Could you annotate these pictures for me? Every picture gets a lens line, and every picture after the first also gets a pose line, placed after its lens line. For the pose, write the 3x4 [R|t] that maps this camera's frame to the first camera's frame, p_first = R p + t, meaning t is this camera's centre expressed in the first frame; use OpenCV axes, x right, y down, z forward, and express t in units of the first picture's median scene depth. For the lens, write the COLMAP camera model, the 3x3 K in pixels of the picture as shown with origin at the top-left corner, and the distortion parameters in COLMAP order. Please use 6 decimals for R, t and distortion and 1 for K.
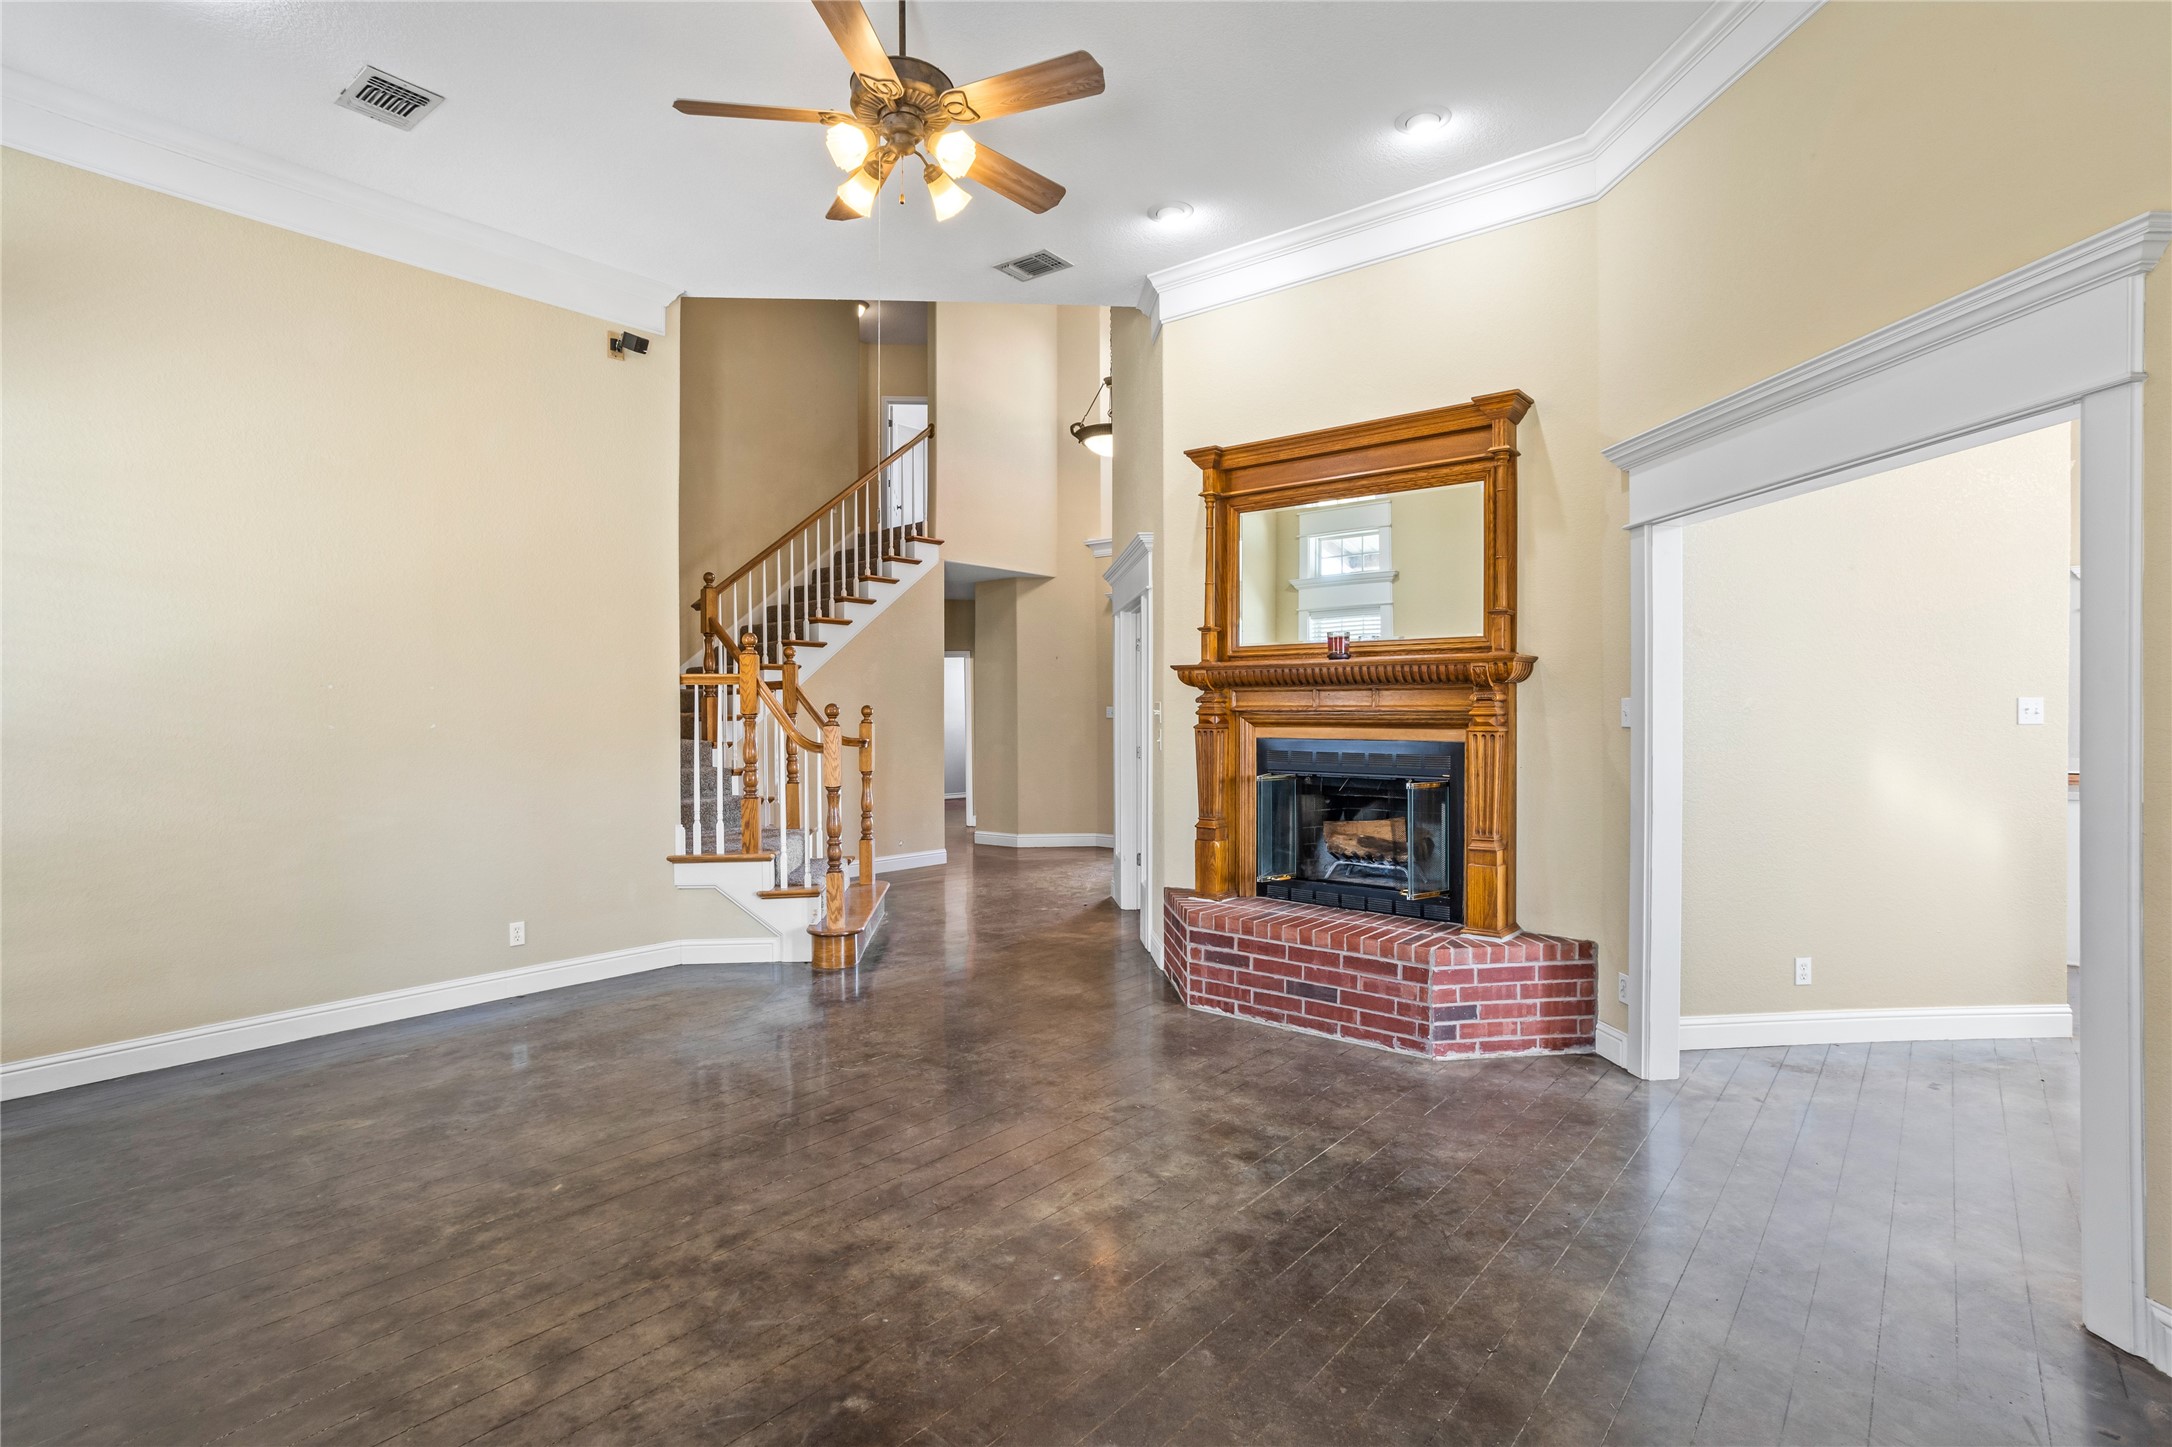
lens RADIAL K [[1024.8, 0, 1080.0], [0, 1024.8, 727.2], [0, 0, 1]] dist [-0.047968, 0.018481]
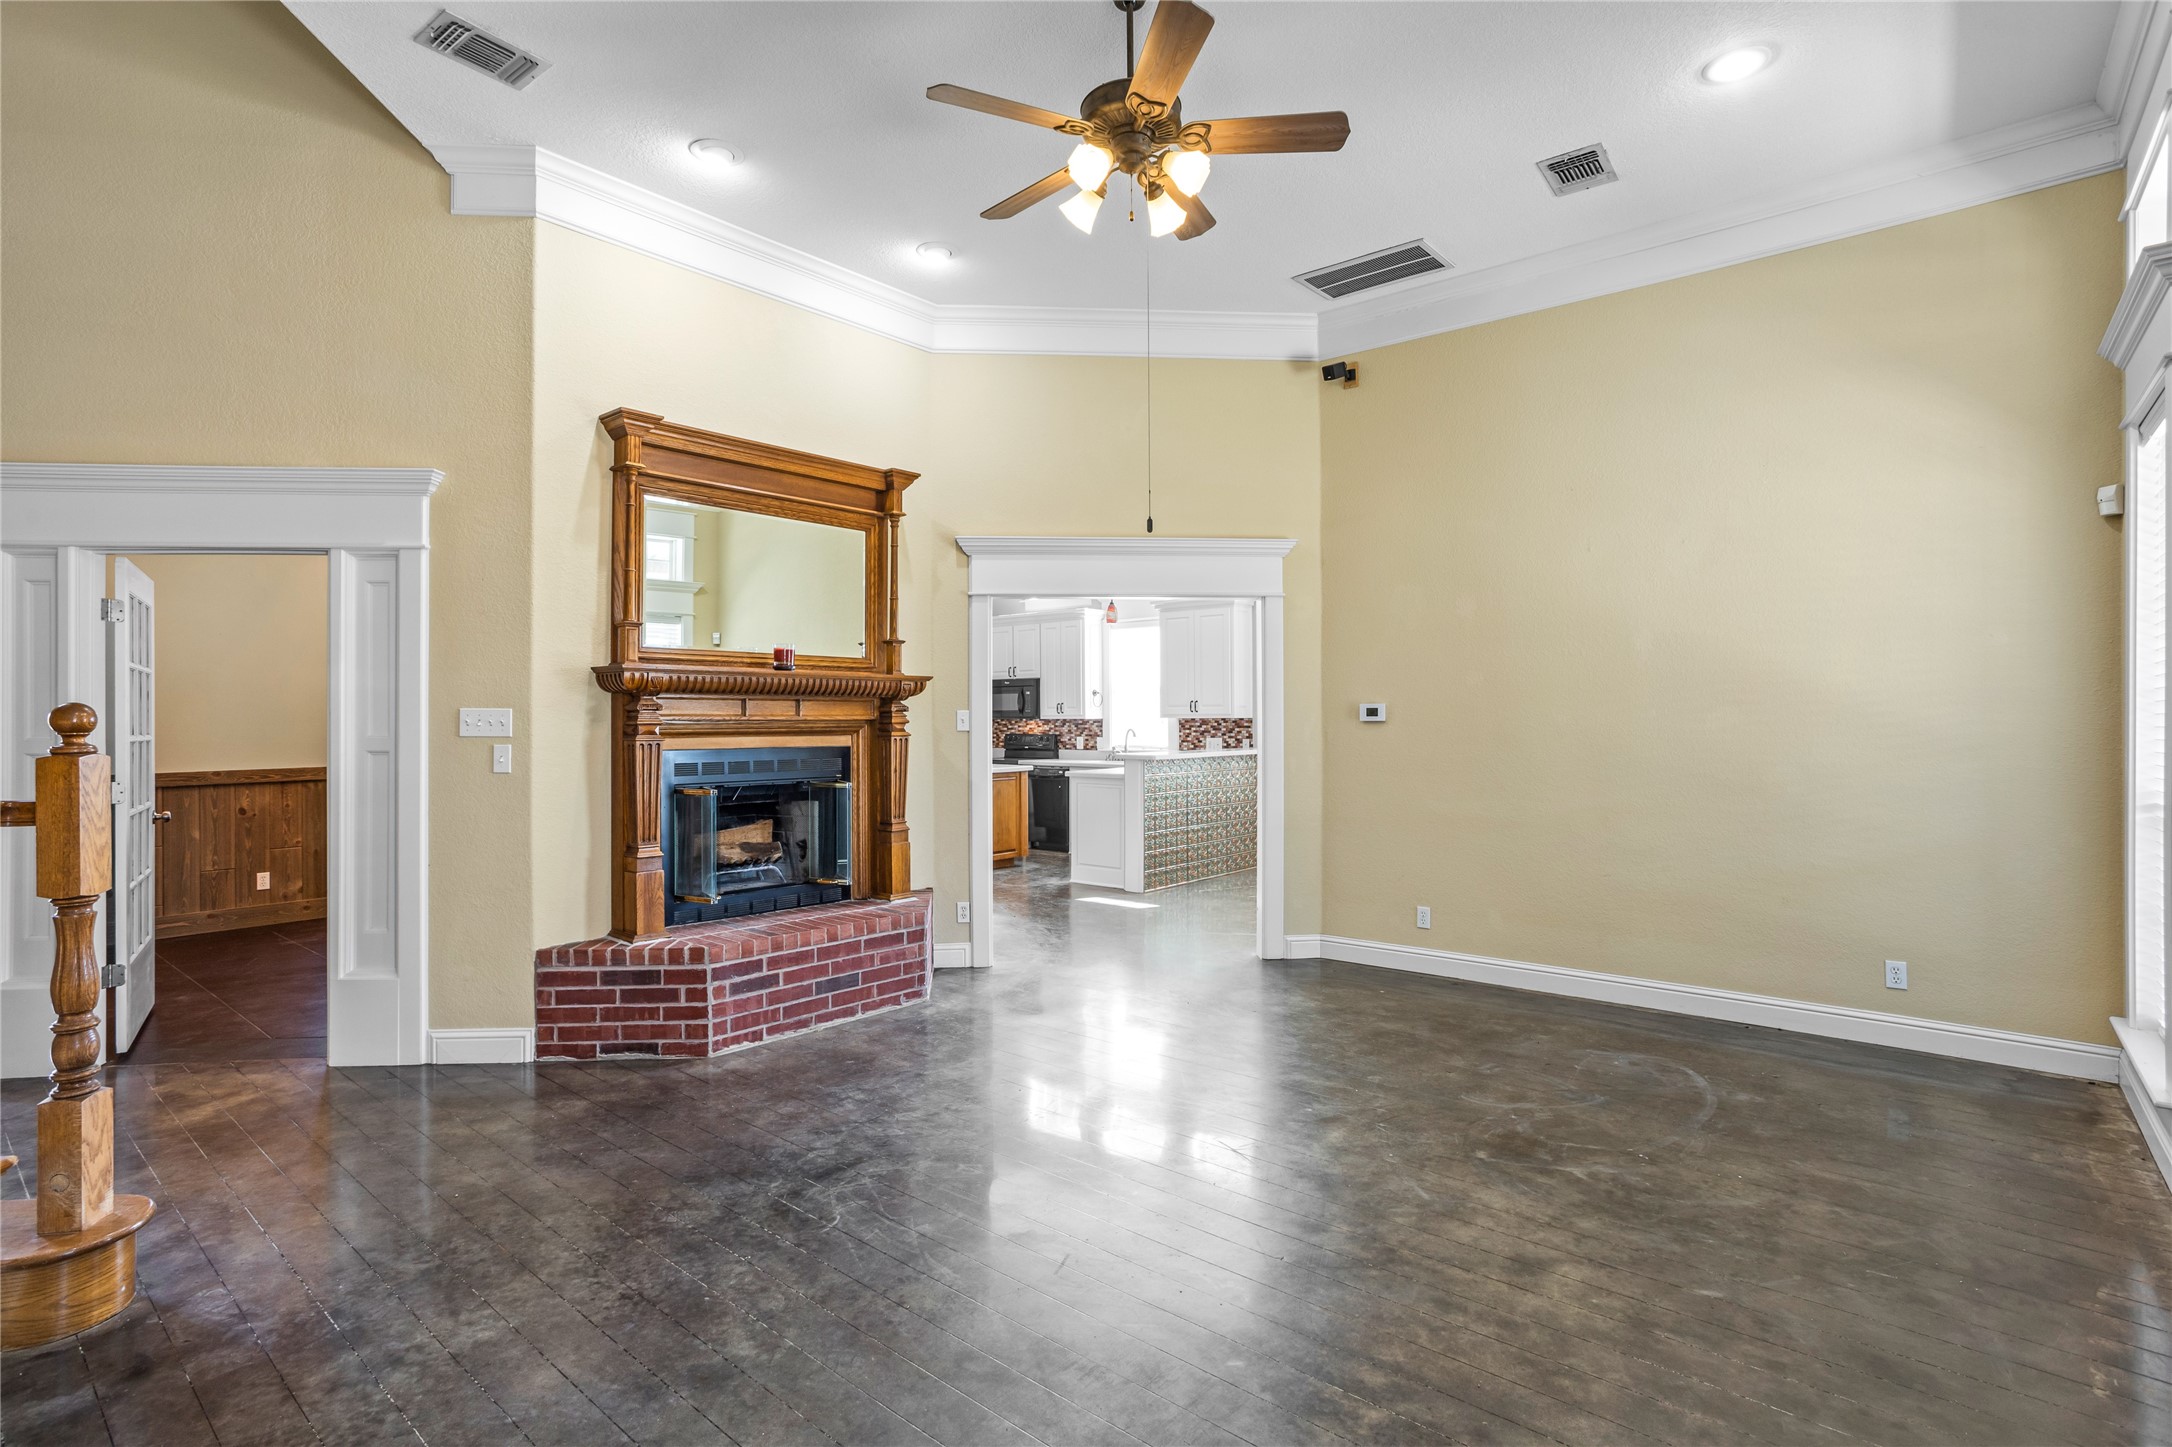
lens RADIAL K [[1024.8, 0, 1080.0], [0, 1024.8, 727.2], [0, 0, 1]] dist [-0.047968, 0.018481]
pose [[0.026423, -0.006225, 0.999631, -0.787633], [0.016149, 0.999853, 0.005799, -0.010210], [-0.999520, 0.015989, 0.026520, 0.679373]]
